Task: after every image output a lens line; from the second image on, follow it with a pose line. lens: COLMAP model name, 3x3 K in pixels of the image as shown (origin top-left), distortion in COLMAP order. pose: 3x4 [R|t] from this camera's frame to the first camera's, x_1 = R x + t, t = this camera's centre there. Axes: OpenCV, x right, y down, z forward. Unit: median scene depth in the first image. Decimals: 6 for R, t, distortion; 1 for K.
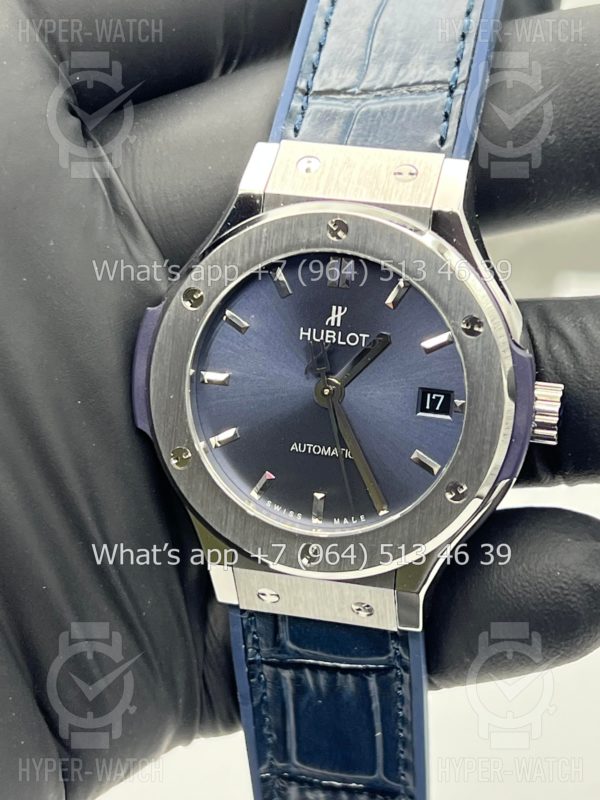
lens RADIAL K [[1916.0, 0, 300.8], [0, 1916.0, 401.9], [0, 0, 1]] dist [0.132054, 0.000000]
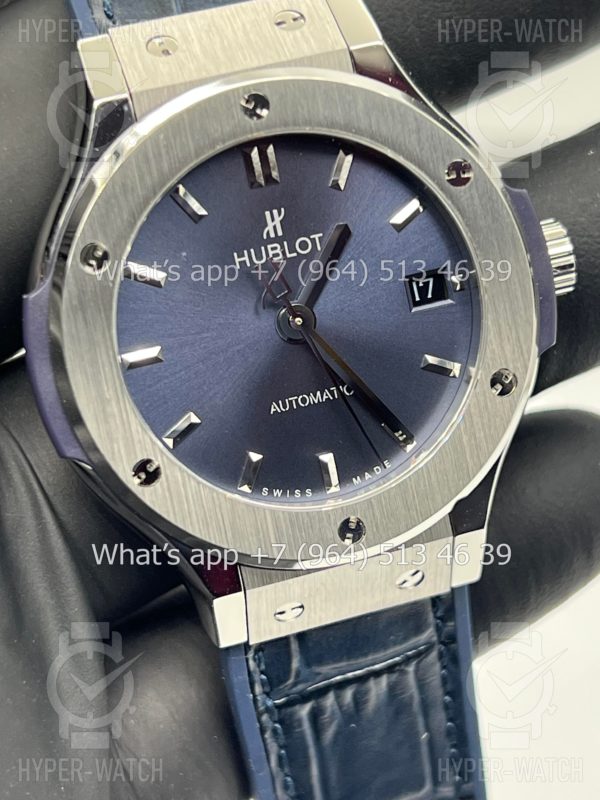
lens RADIAL K [[1916.0, 0, 306.3], [0, 1916.0, 402.0], [0, 0, 1]] dist [0.132054, 0.000000]
pose [[0.856006, -0.329279, 0.398533, -0.293374], [0.341940, 0.938817, 0.041226, -0.005419], [-0.387724, 0.100985, 0.916227, 0.306226]]
